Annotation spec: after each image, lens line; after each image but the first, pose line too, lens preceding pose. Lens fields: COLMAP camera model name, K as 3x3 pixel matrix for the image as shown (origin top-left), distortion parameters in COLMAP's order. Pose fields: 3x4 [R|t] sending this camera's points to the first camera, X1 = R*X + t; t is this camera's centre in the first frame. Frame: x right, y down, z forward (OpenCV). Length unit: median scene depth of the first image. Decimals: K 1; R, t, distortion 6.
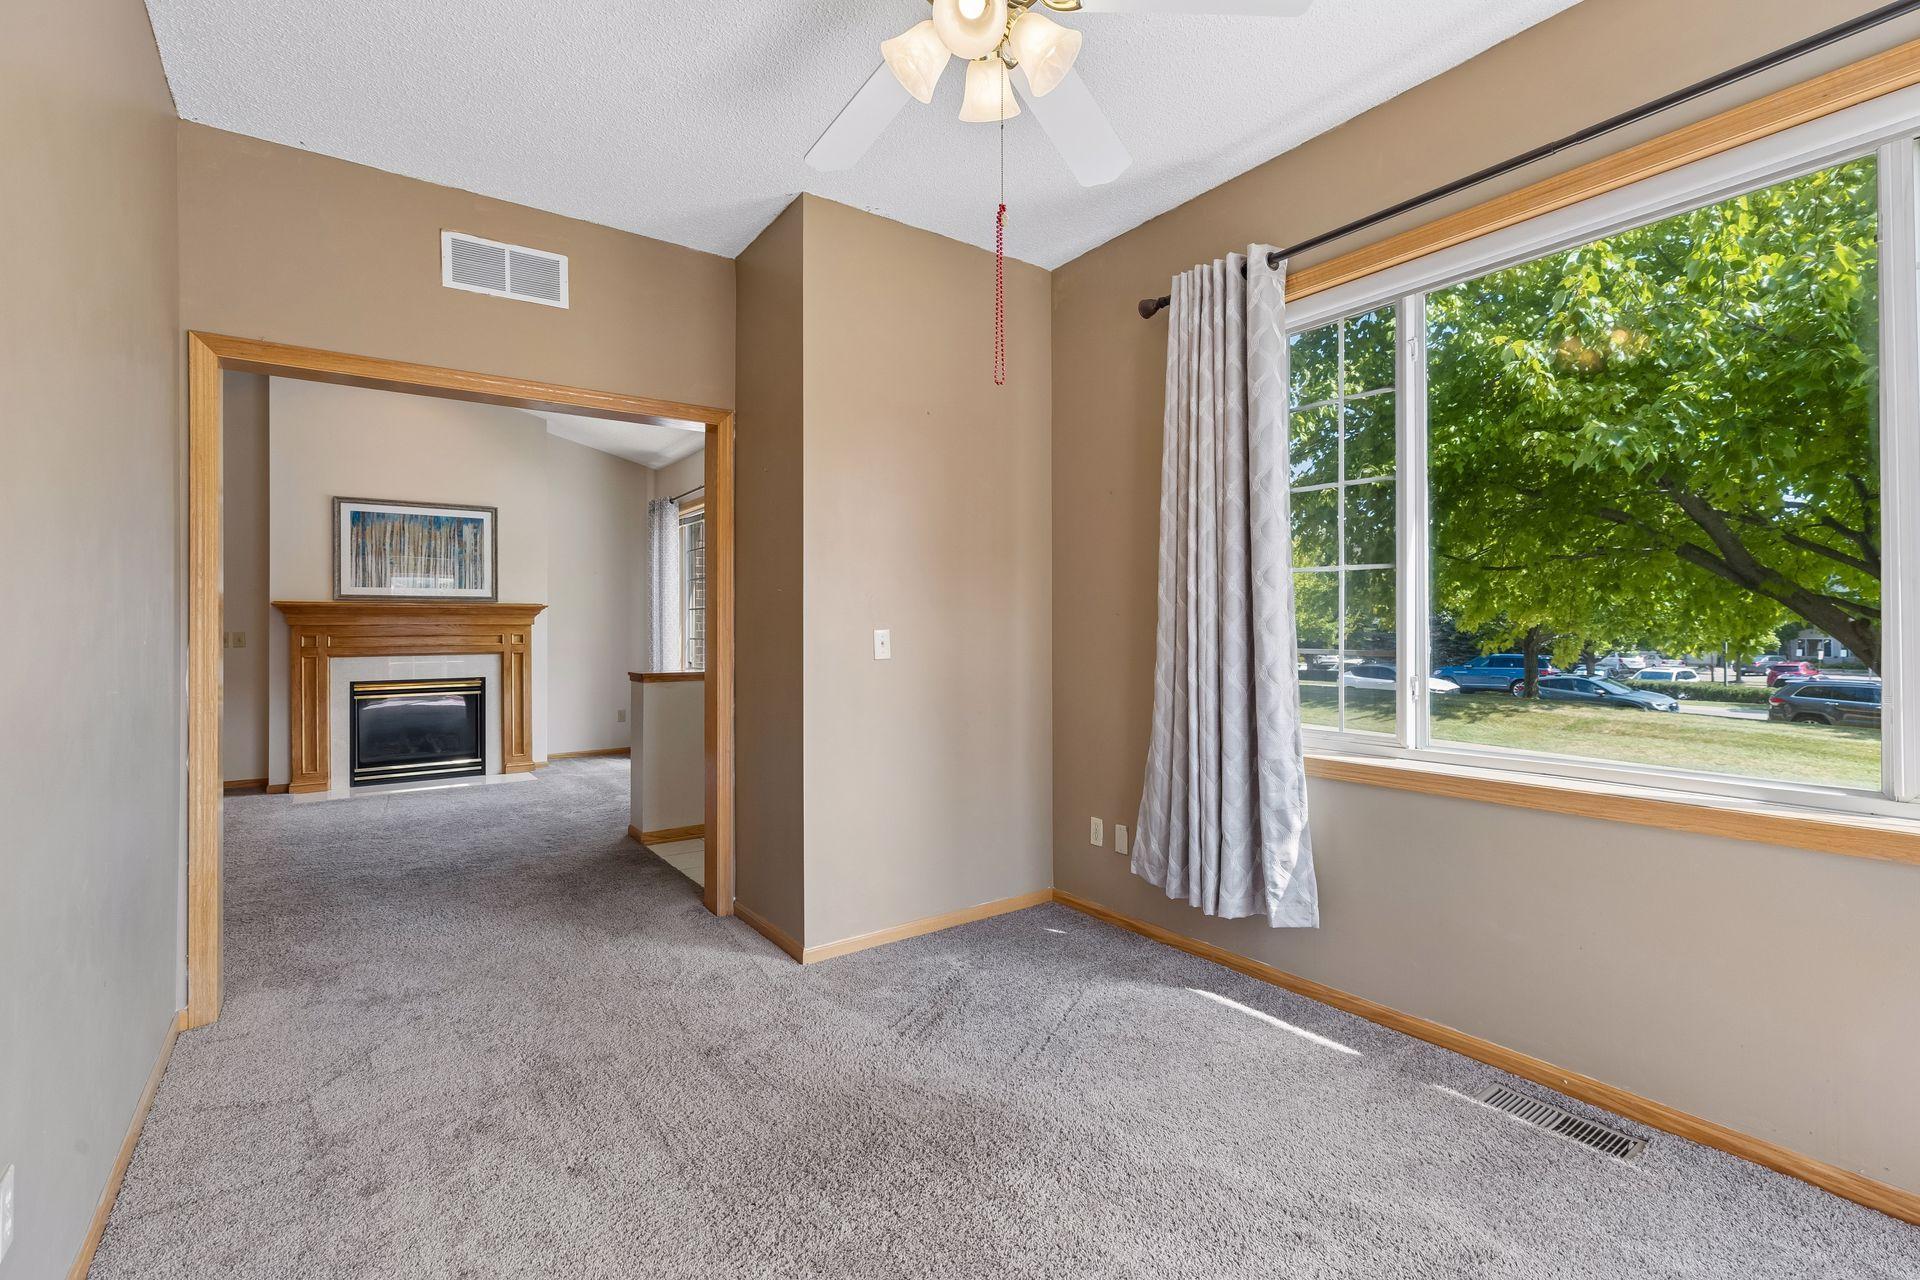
lens RADIAL K [[864.1, 0, 978.8], [0, 864.1, 625.0], [0, 0, 1]] dist [0.001046, -0.000010]
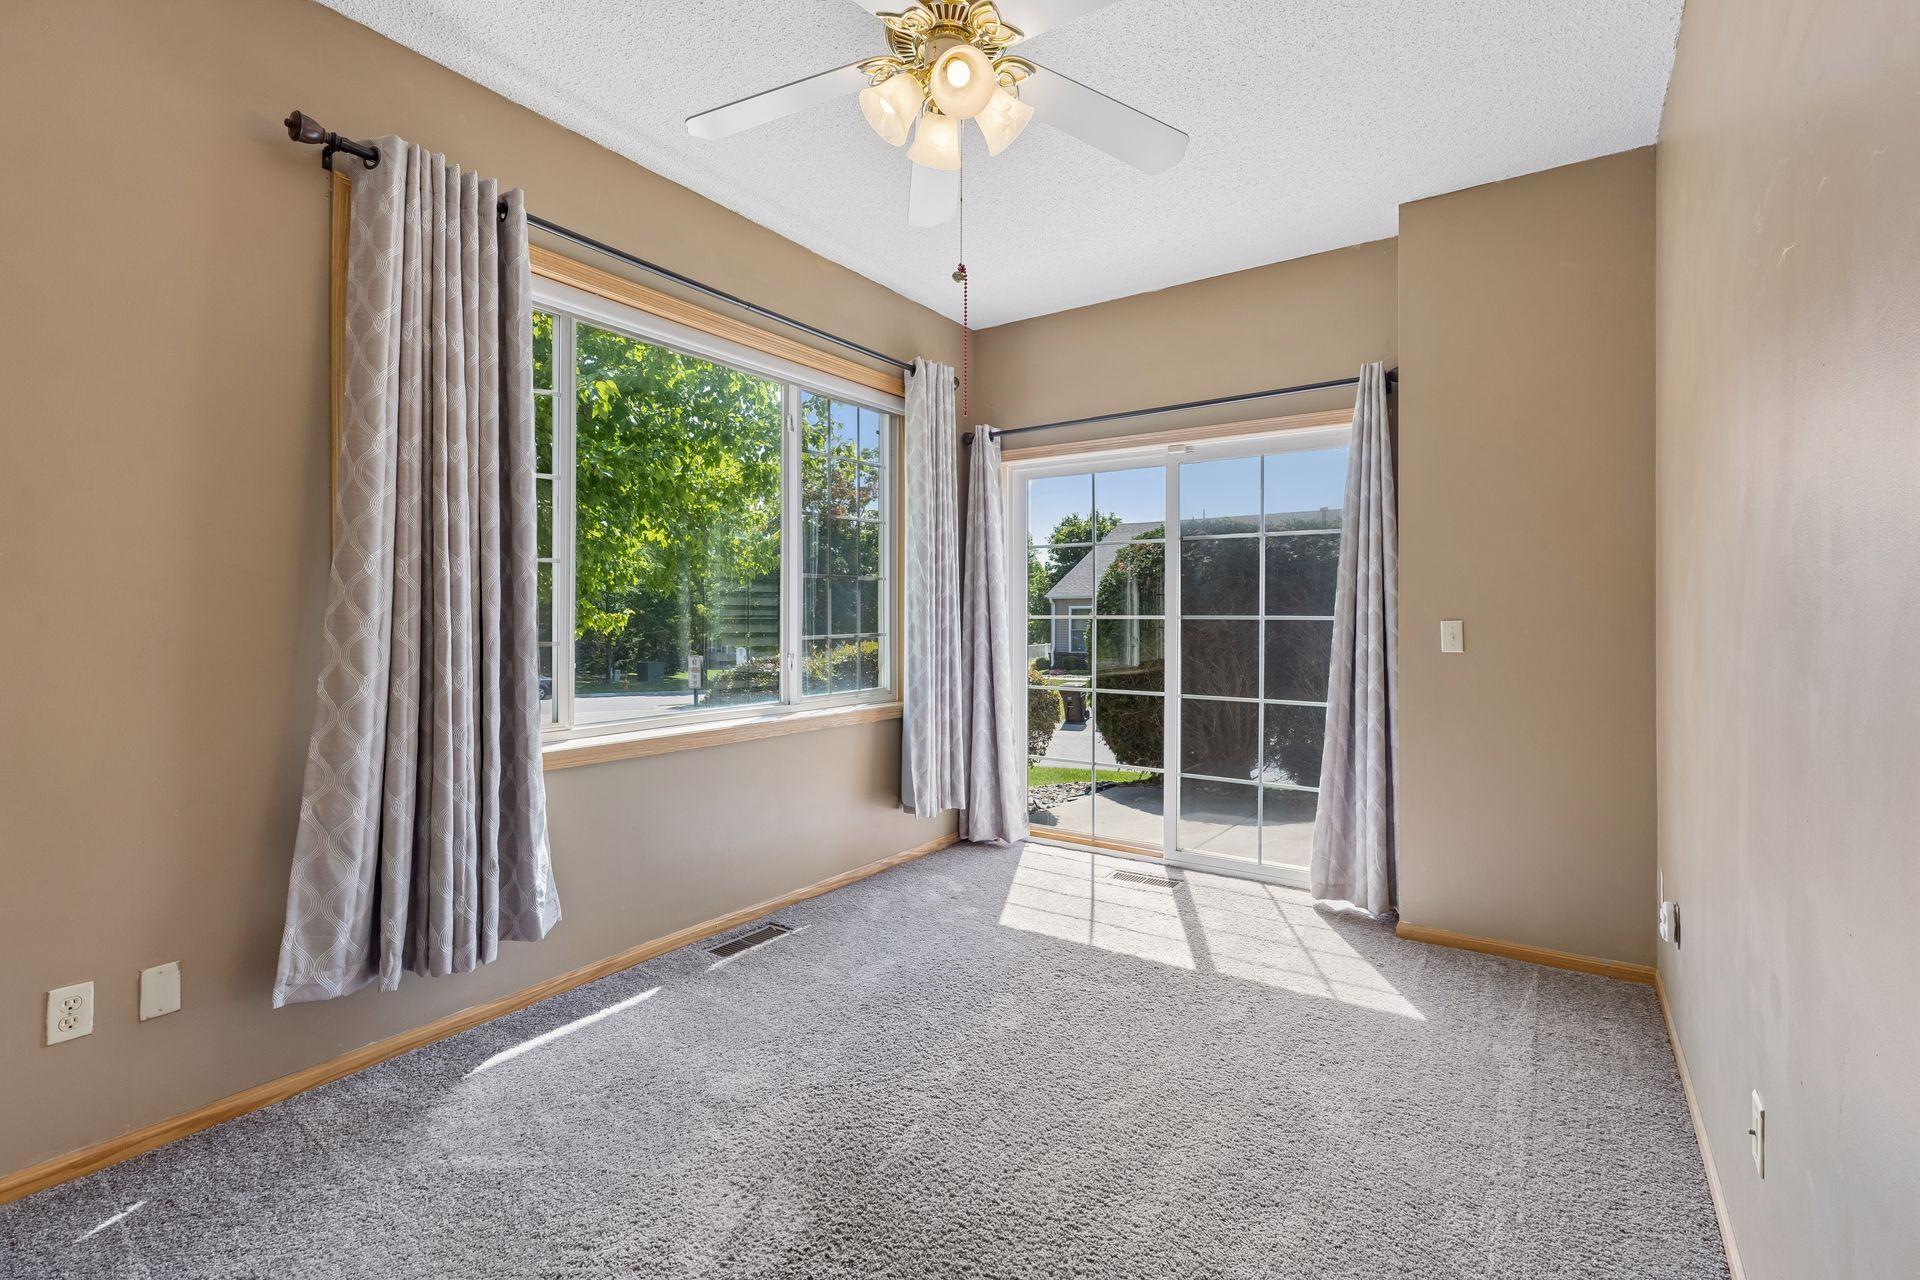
lens RADIAL K [[864.1, 0, 978.8], [0, 864.1, 625.0], [0, 0, 1]] dist [0.001046, -0.000010]
pose [[-0.339815, 0.000882, 0.940492, -0.351901], [0.000450, 1.000000, -0.000775, 0.005771], [-0.940492, 0.000160, -0.339815, 0.439932]]
